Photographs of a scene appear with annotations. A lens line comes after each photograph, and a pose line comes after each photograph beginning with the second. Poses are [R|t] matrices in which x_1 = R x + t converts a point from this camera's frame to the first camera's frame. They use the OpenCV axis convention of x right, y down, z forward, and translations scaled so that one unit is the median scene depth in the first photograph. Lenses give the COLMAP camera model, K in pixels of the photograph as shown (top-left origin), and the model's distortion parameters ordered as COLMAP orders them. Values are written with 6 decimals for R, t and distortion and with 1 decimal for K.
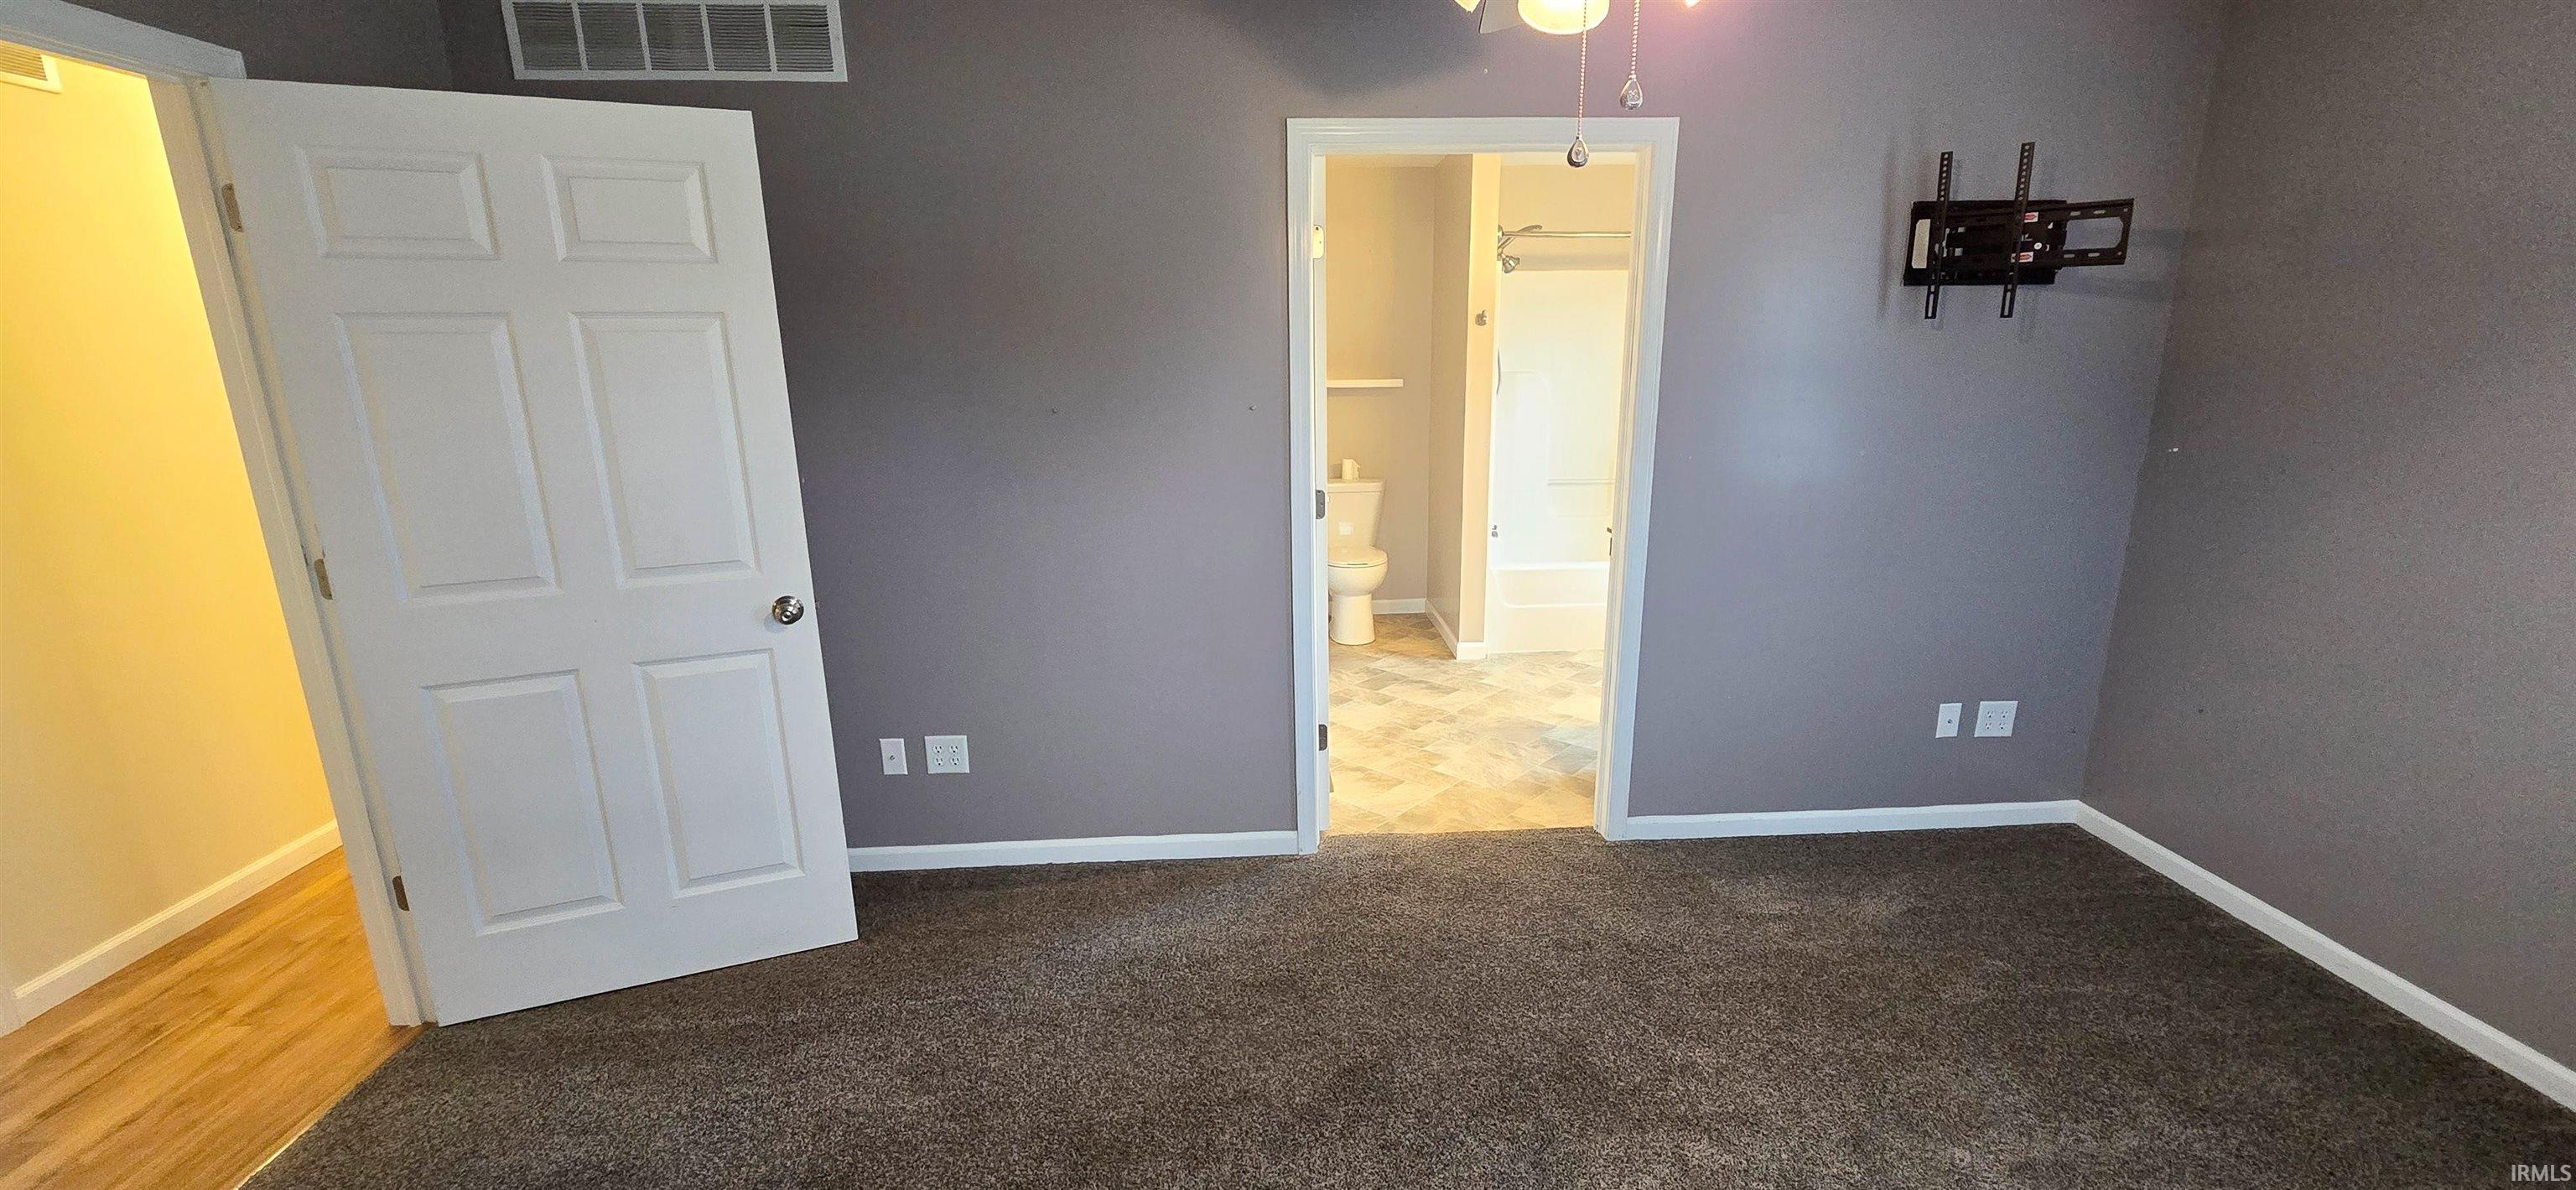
lens RADIAL K [[1052.8, 0, 1301.5], [0, 1052.8, 600.8], [0, 0, 1]] dist [-0.009470, 0.002869]
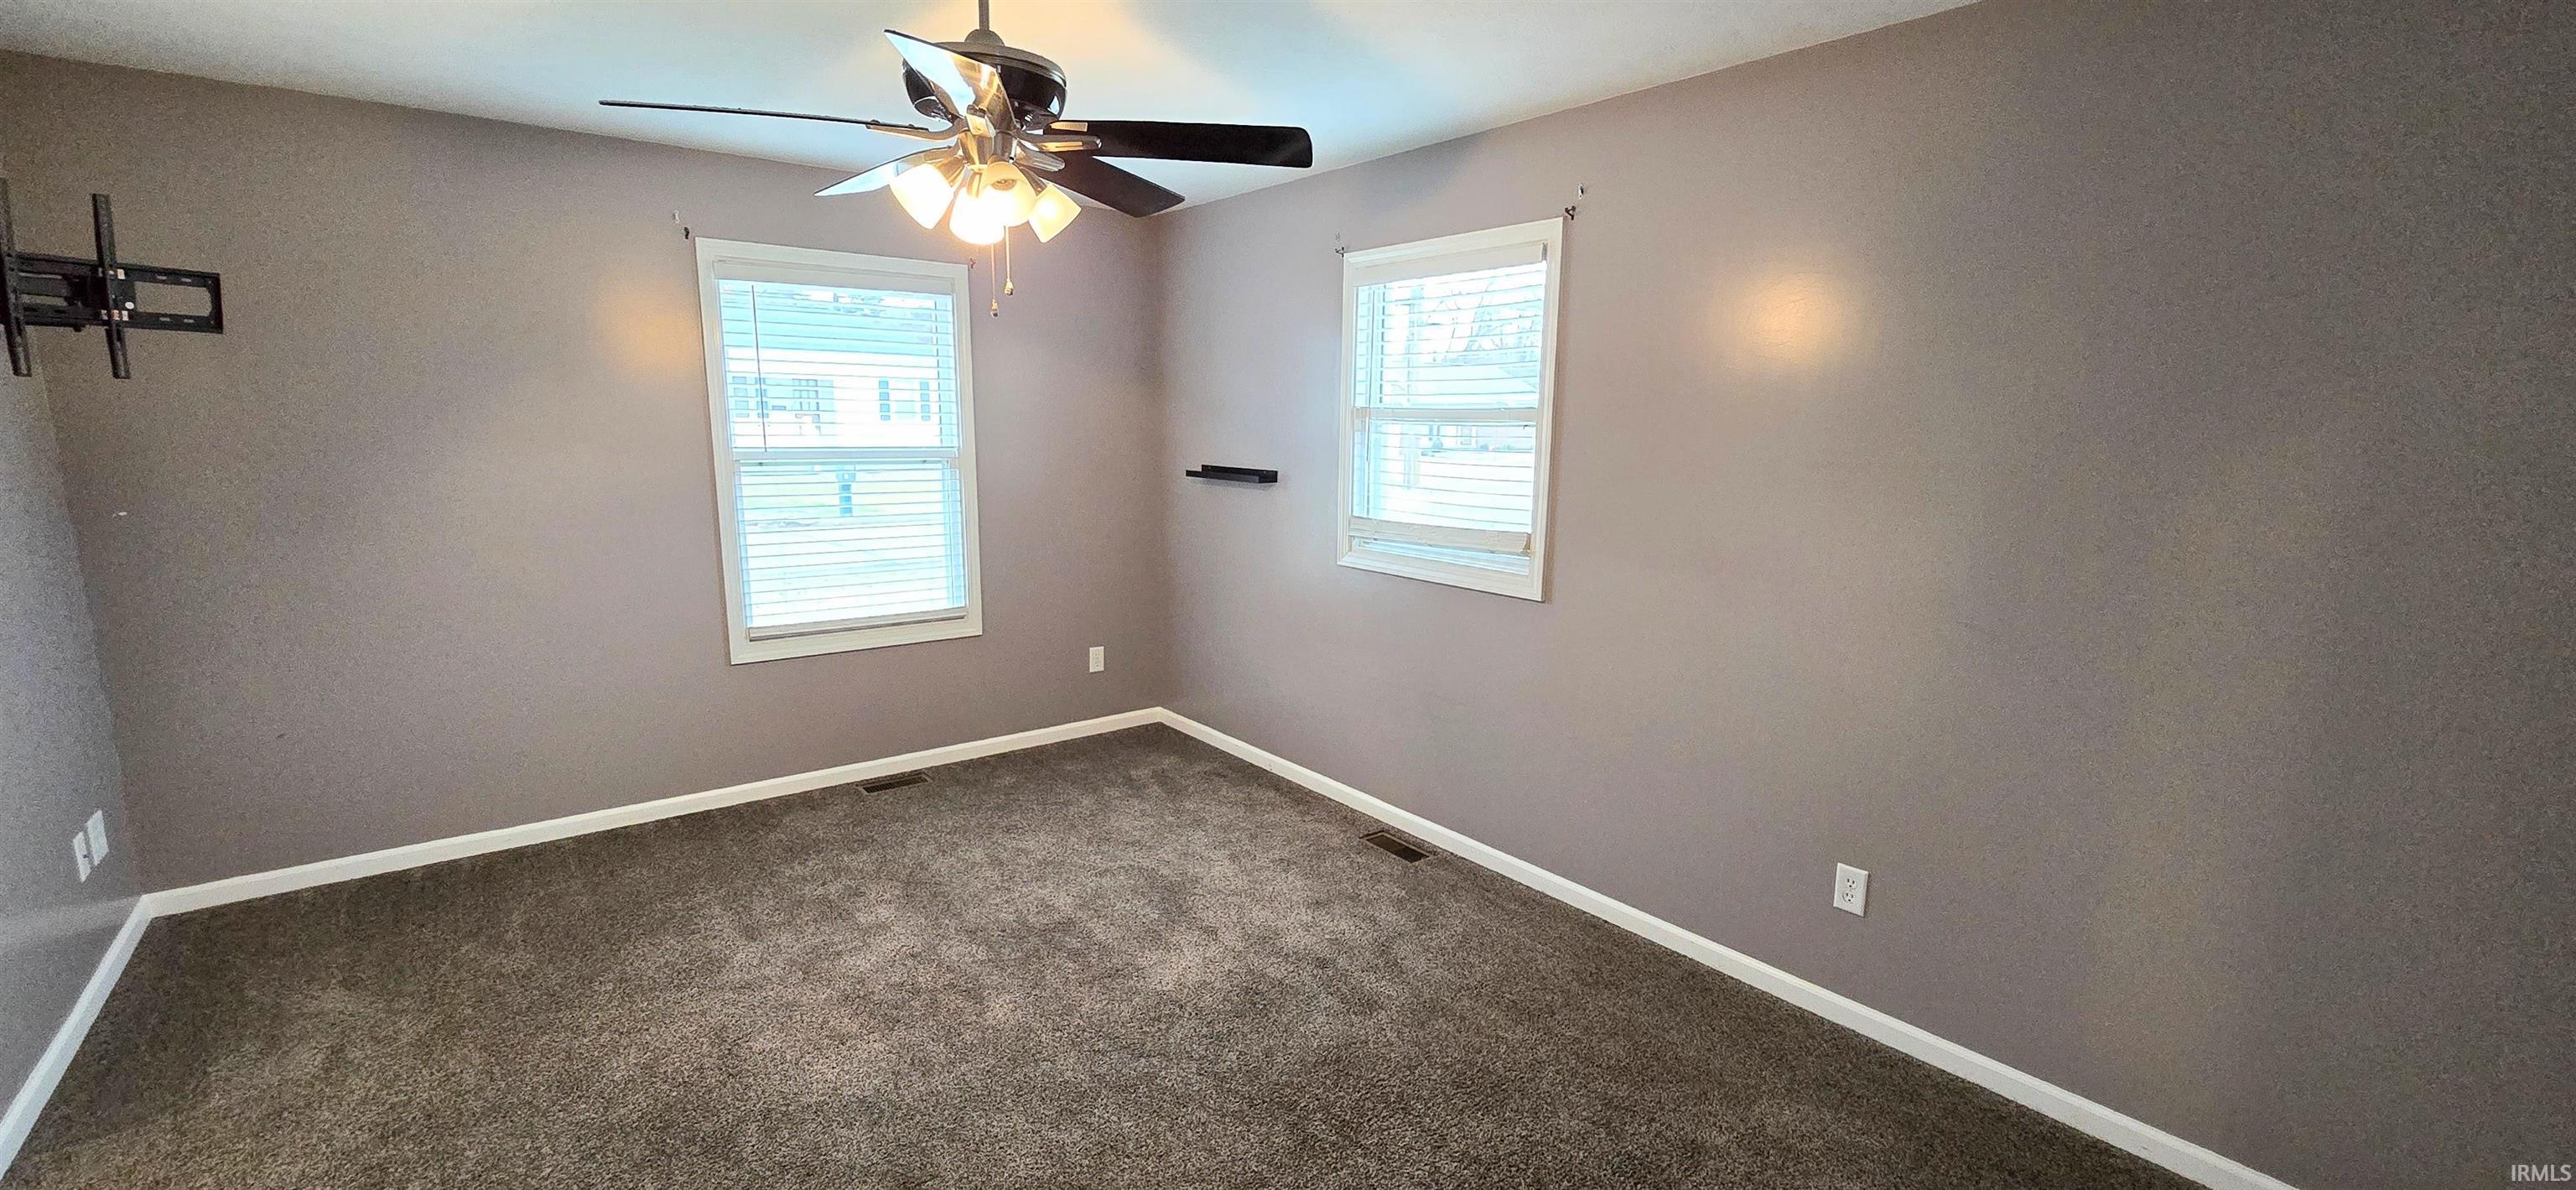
lens RADIAL K [[1052.8, 0, 1297.8], [0, 1052.8, 598.8], [0, 0, 1]] dist [-0.009470, 0.002869]
pose [[-0.567984, -0.140671, 0.810929, -0.721271], [0.195890, 0.933866, 0.299200, -0.171836], [-0.799388, 0.328794, -0.502865, 0.739976]]
